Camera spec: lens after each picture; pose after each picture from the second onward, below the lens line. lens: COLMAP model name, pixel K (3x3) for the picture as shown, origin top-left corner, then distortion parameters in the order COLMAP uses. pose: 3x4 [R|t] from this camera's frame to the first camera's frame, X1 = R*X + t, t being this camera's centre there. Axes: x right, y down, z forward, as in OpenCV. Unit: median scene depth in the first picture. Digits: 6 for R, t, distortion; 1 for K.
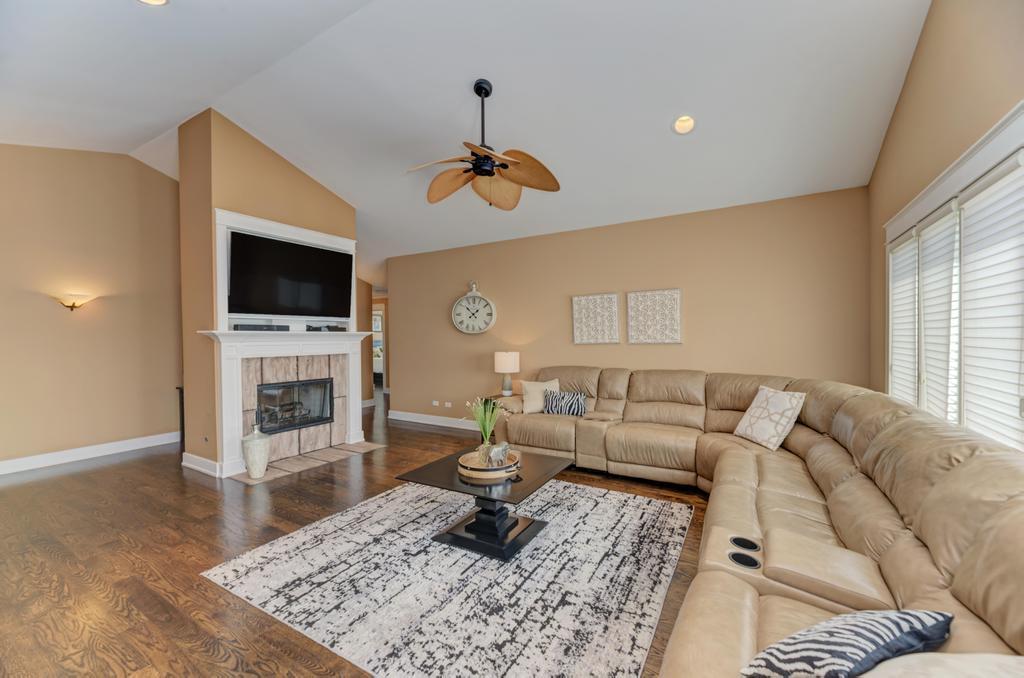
lens RADIAL K [[410.4, 0, 510.6], [0, 410.4, 337.9], [0, 0, 1]] dist [0.003484, -0.000554]
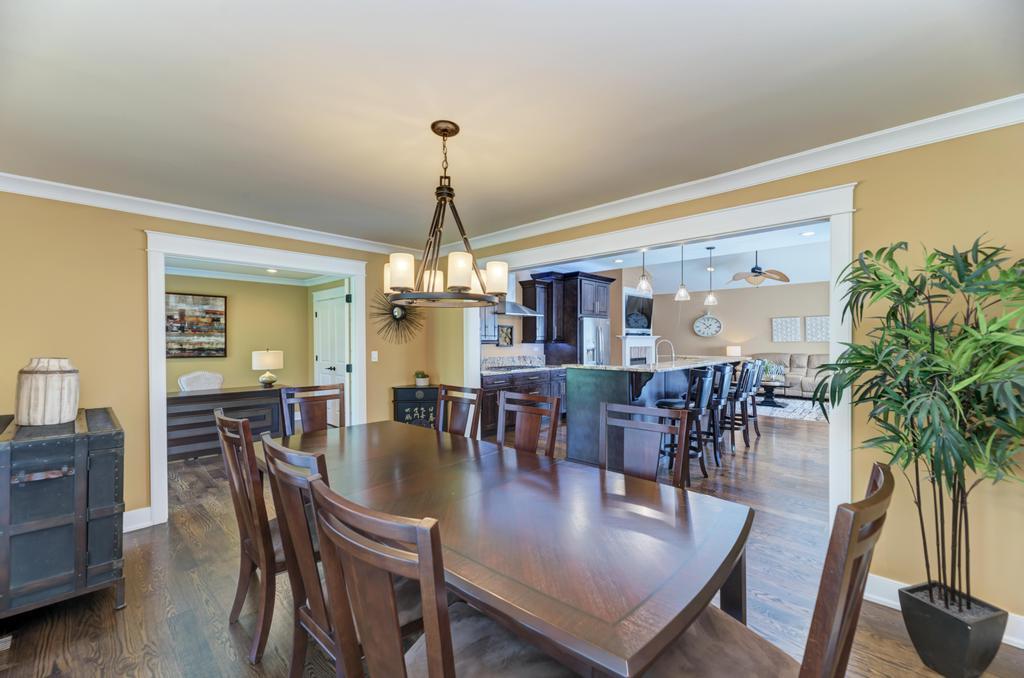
lens RADIAL K [[410.4, 0, 511.8], [0, 410.4, 343.3], [0, 0, 1]] dist [0.003484, -0.000554]
pose [[0.978706, 0.003847, -0.205231, -0.854630], [-0.002540, 0.999975, 0.006633, 0.013655], [0.205252, -0.005971, 0.978691, -1.534275]]
